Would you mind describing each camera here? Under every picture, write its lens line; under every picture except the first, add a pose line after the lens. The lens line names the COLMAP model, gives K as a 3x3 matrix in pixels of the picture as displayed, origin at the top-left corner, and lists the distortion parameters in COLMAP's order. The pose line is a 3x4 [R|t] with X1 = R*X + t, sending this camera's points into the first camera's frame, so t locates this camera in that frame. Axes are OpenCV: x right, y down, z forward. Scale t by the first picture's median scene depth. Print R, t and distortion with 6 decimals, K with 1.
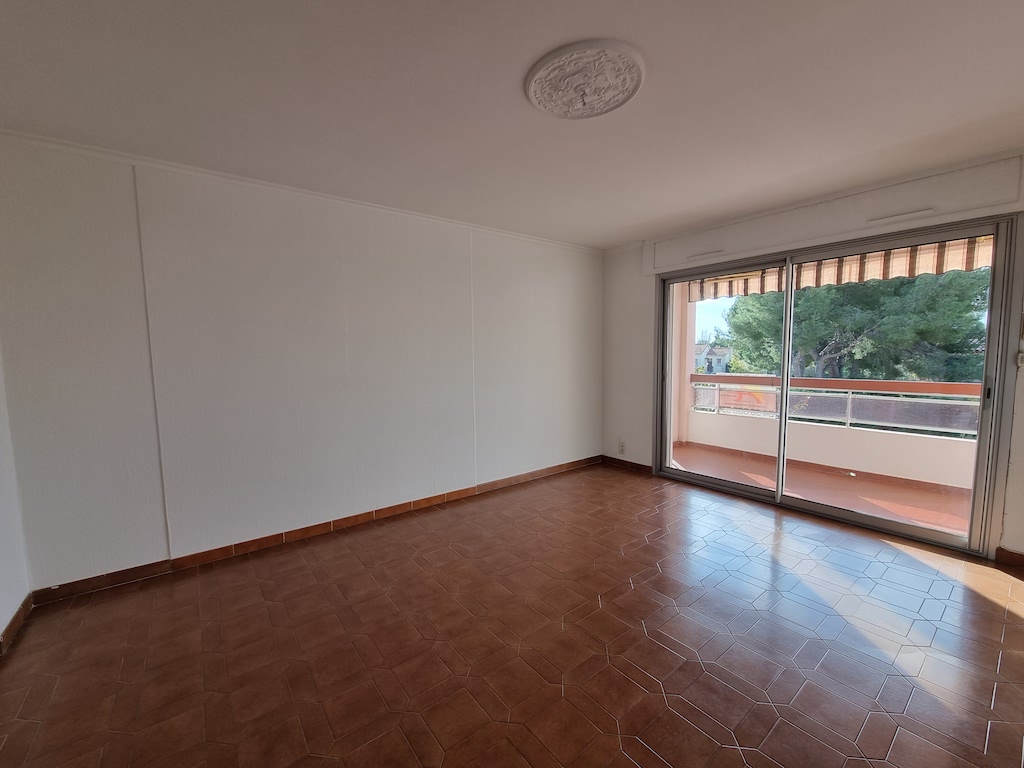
lens RADIAL K [[417.9, 0, 507.8], [0, 417.9, 391.8], [0, 0, 1]] dist [-0.003667, 0.001599]
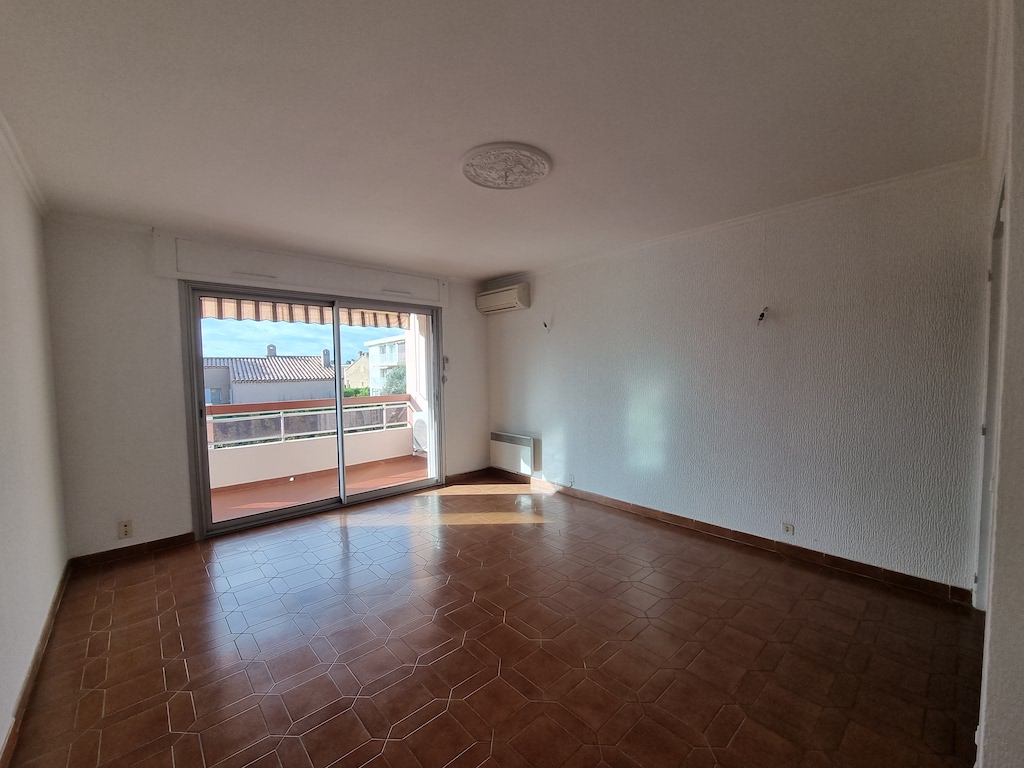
lens RADIAL K [[417.9, 0, 510.0], [0, 417.9, 389.3], [0, 0, 1]] dist [-0.003667, 0.001599]
pose [[-0.079634, -0.035156, 0.996204, -0.323194], [0.110592, 0.992897, 0.043879, -0.034114], [-0.990670, 0.113666, -0.075181, 0.334372]]
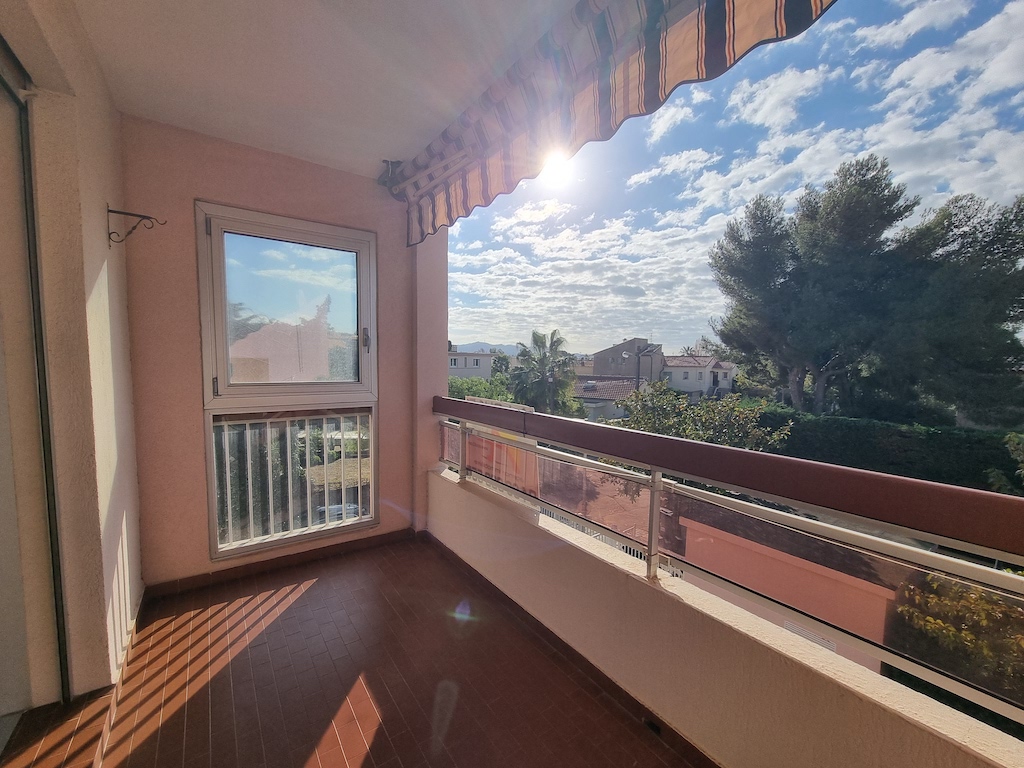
lens RADIAL K [[417.9, 0, 510.9], [0, 417.9, 386.8], [0, 0, 1]] dist [-0.003667, 0.001599]
pose [[0.999155, 0.028493, -0.029607, 0.545297], [-0.029414, 0.999083, -0.031125, -0.041011], [0.028693, 0.031969, 0.999077, 0.509119]]
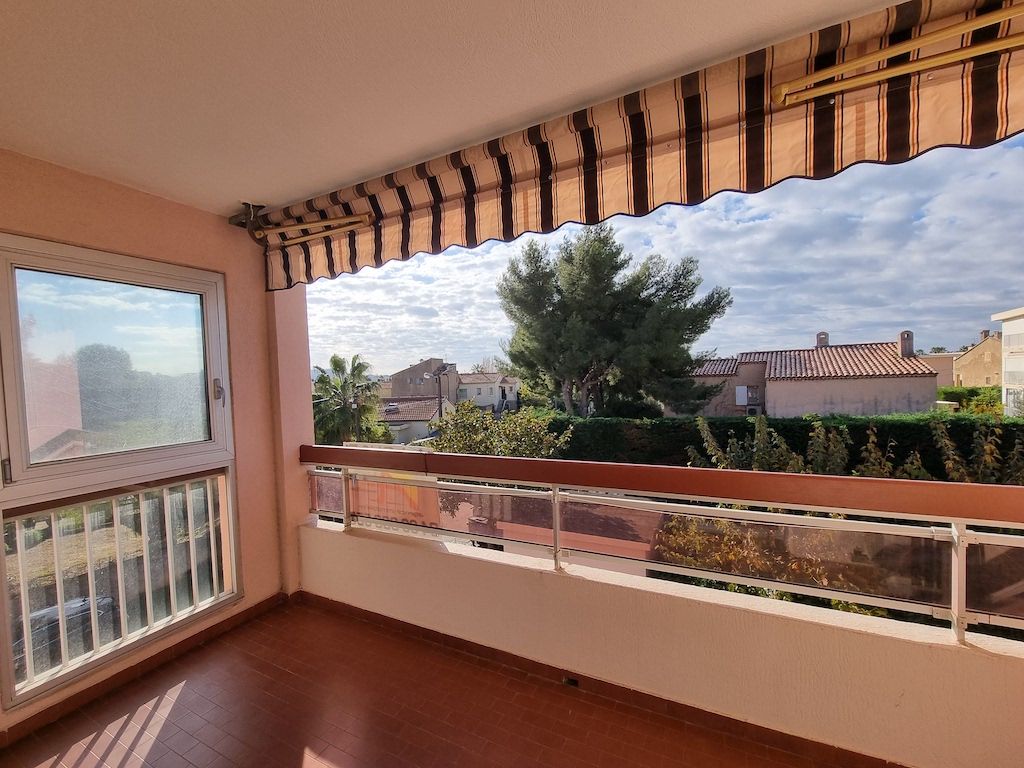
lens RADIAL K [[417.9, 0, 512.9], [0, 417.9, 385.7], [0, 0, 1]] dist [-0.003667, 0.001599]
pose [[0.897977, -0.028038, 0.439148, 0.450358], [0.065497, 0.995368, -0.070379, -0.060853], [-0.435140, 0.091961, 0.895654, 0.470627]]
